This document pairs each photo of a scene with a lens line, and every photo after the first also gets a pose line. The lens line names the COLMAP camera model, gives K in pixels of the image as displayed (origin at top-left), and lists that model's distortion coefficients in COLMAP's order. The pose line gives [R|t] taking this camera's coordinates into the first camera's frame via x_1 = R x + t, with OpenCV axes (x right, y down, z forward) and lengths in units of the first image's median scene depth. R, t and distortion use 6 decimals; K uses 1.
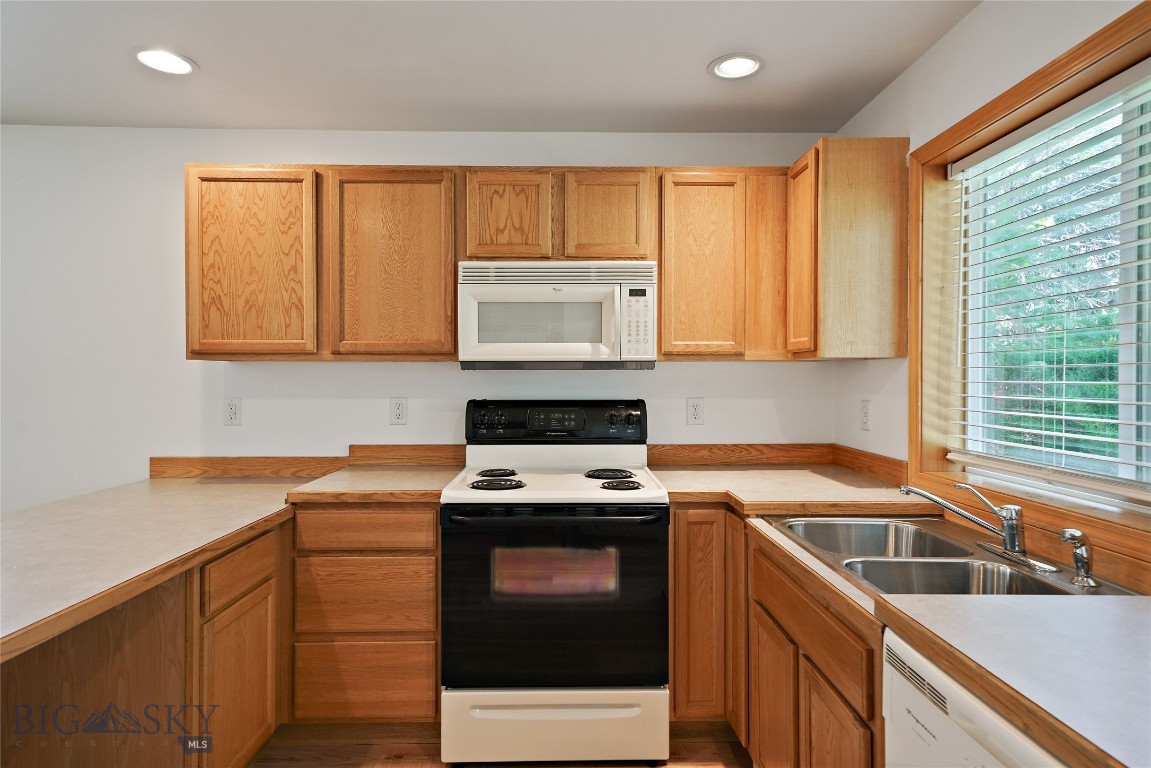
lens RADIAL K [[641.3, 0, 573.4], [0, 641.3, 381.5], [0, 0, 1]] dist [0.021231, 0.000005]
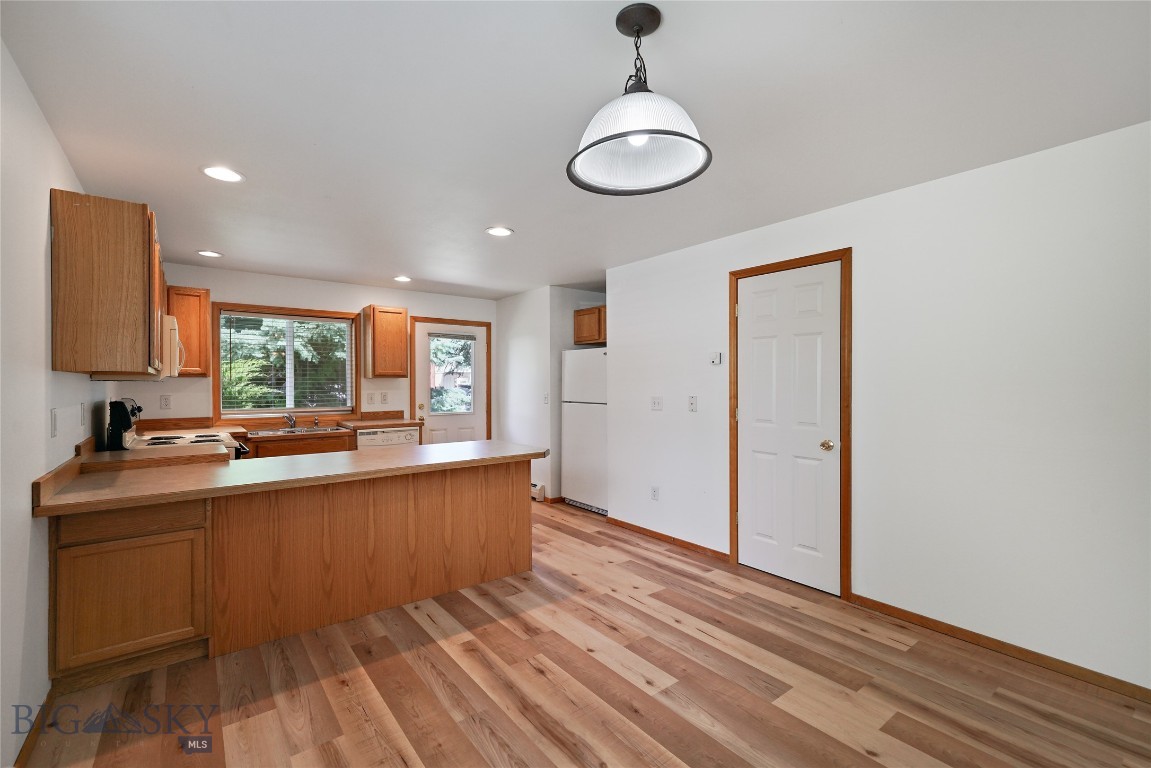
lens RADIAL K [[496.7, 0, 572.9], [0, 496.7, 385.1], [0, 0, 1]] dist [0.005205, 0.002523]
pose [[-0.607537, -0.002583, 0.794287, -1.836495], [0.006112, 0.999950, 0.007927, -0.012672], [-0.794268, 0.009671, -0.607491, 0.965484]]
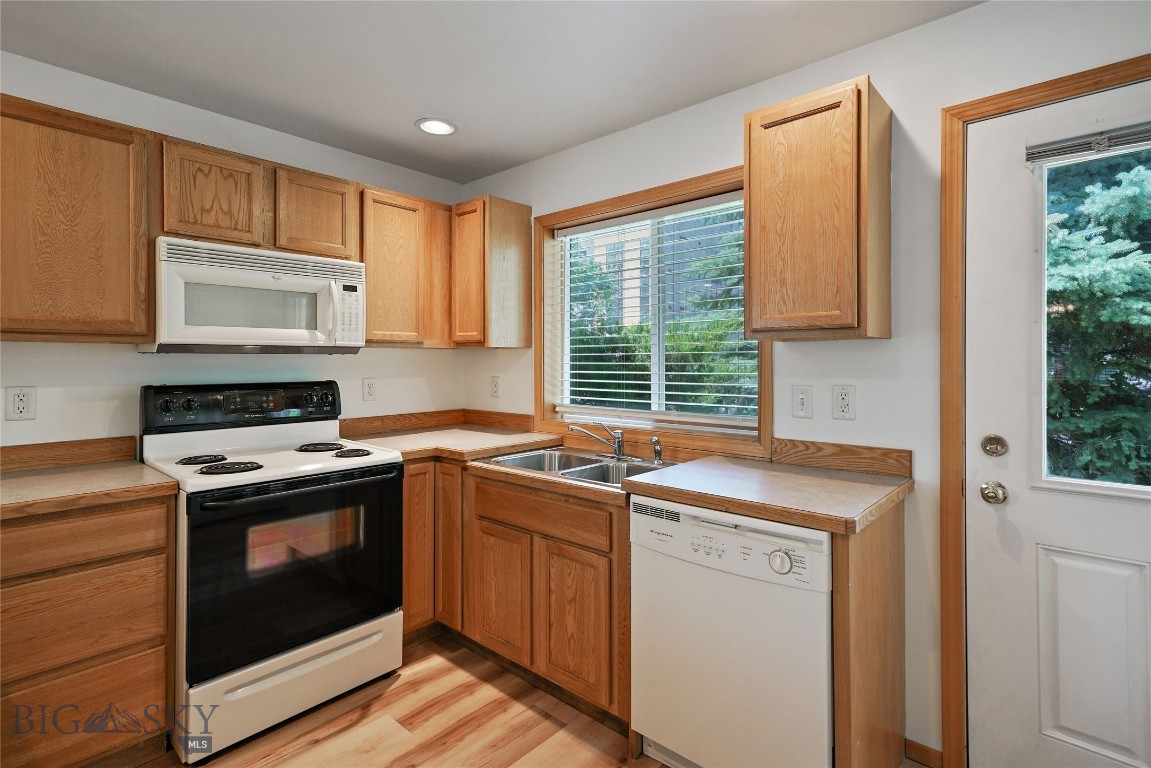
lens RADIAL K [[564.8, 0, 572.7], [0, 564.8, 361.9], [0, 0, 1]] dist [0.015930, -0.000040]
pose [[0.678570, -0.002675, 0.734531, -0.380085], [0.005855, 0.999981, -0.001767, -0.000453], [-0.734512, 0.005499, 0.678573, 0.005322]]
